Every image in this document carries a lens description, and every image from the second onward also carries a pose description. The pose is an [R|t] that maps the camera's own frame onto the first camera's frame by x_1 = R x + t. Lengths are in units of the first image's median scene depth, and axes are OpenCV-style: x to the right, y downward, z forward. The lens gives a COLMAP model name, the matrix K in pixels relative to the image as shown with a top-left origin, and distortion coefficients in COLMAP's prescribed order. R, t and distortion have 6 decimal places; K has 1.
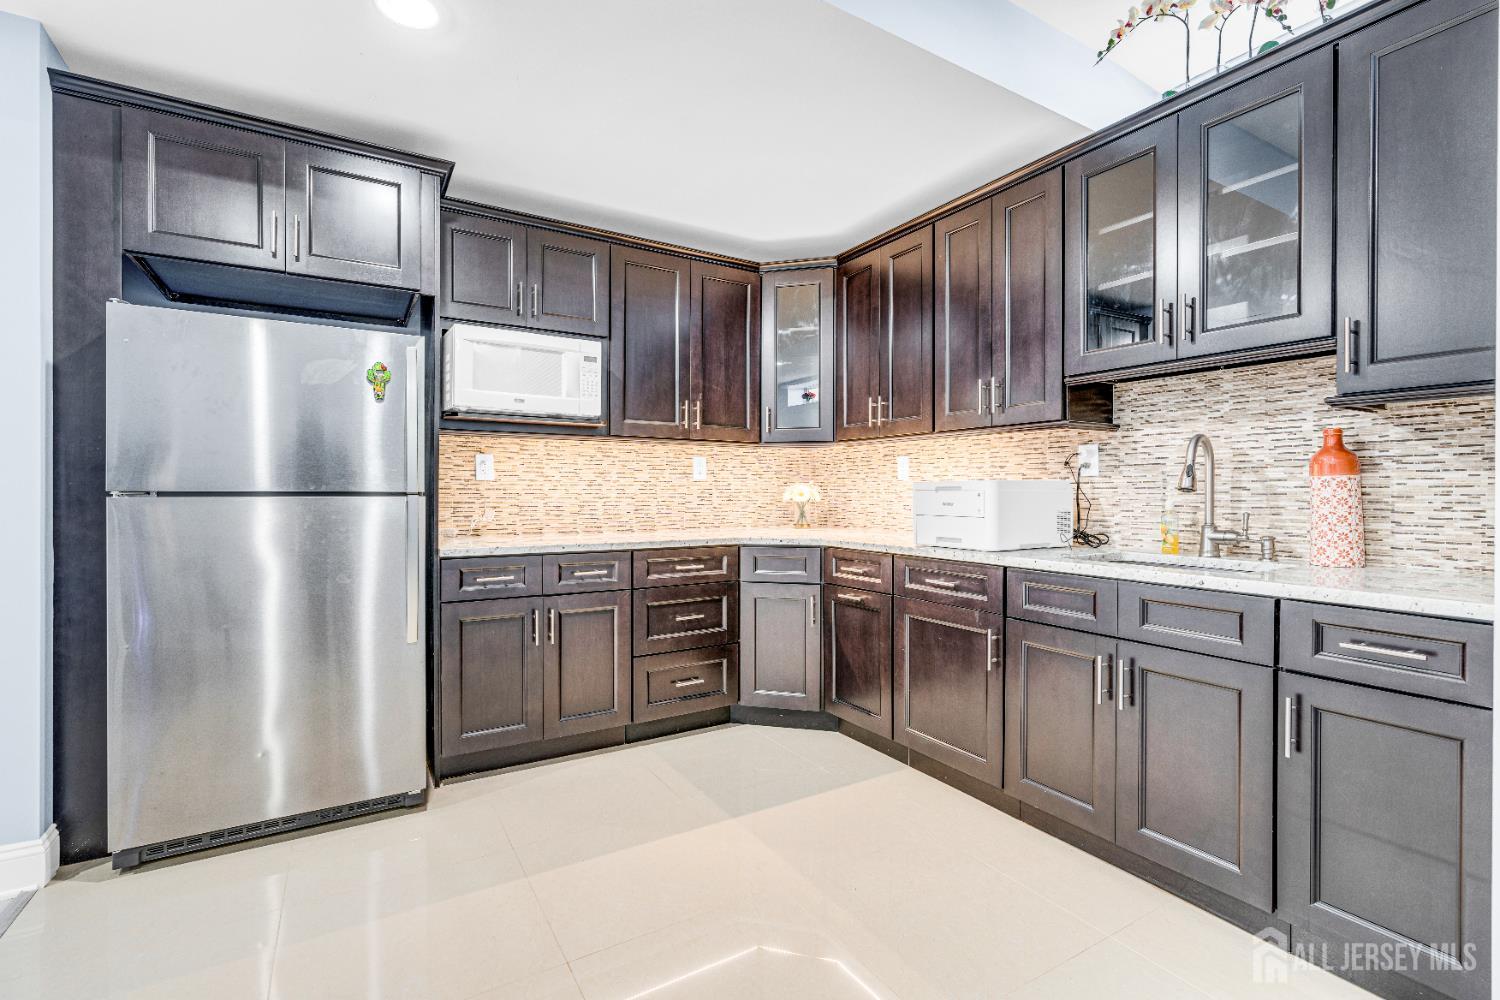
lens RADIAL K [[680.1, 0, 736.9], [0, 680.1, 497.8], [0, 0, 1]] dist [-0.000088, 0.000297]
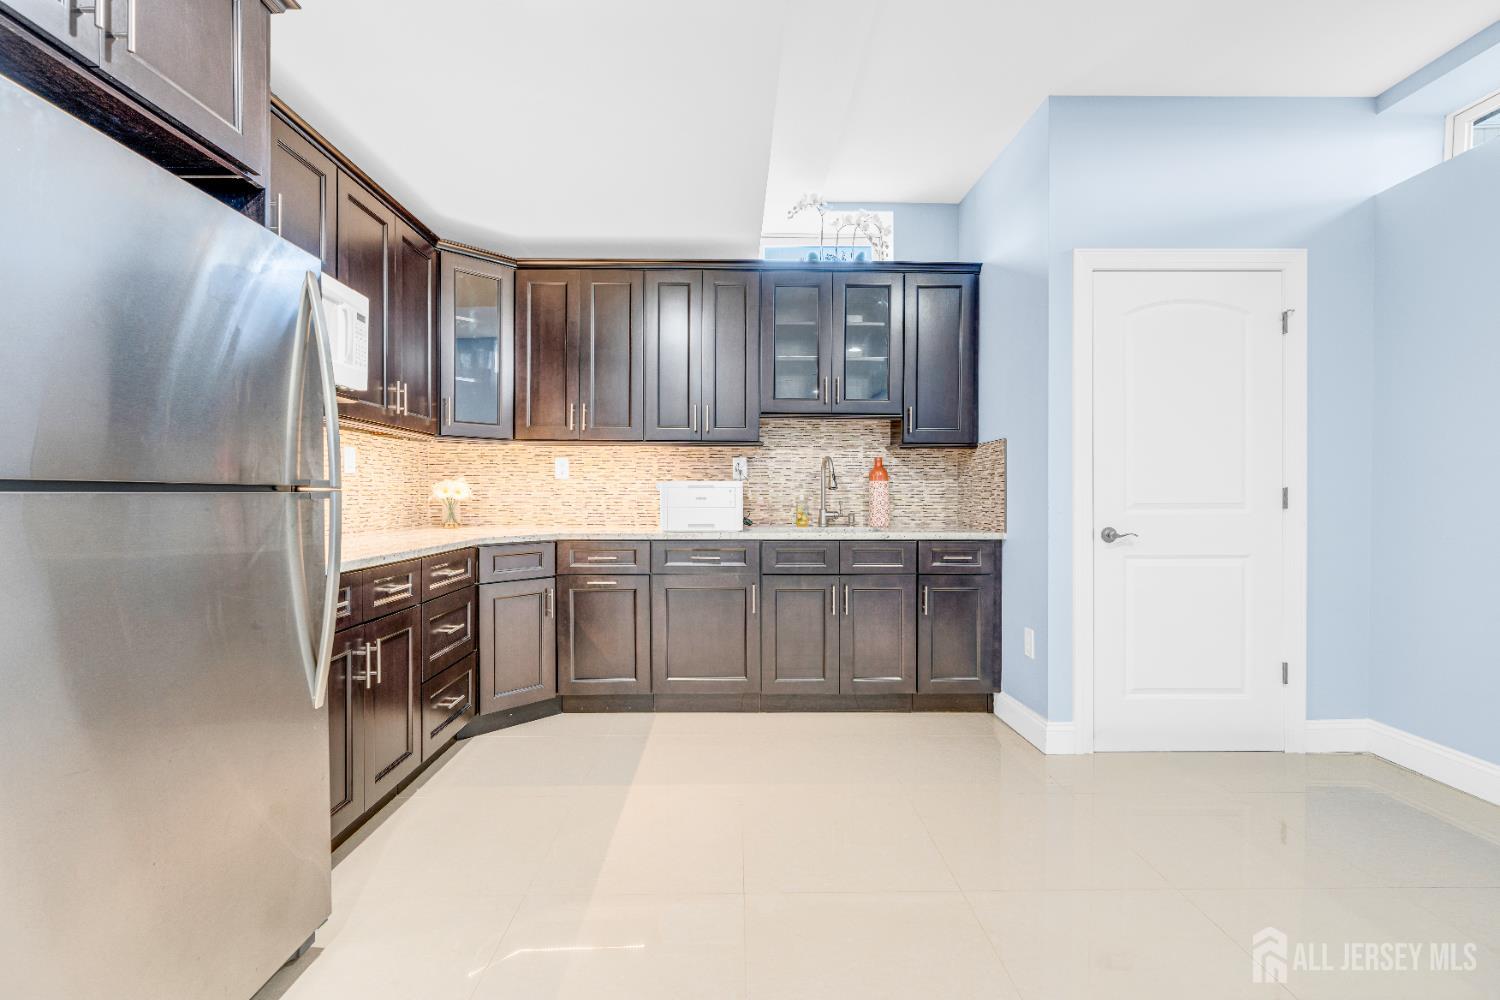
lens RADIAL K [[680.1, 0, 736.9], [0, 680.1, 497.8], [0, 0, 1]] dist [-0.000088, 0.000297]
pose [[0.495193, -0.009268, 0.868734, -0.795486], [0.007051, 0.999953, 0.006649, -0.000329], [-0.868754, 0.002833, 0.495235, 0.281564]]
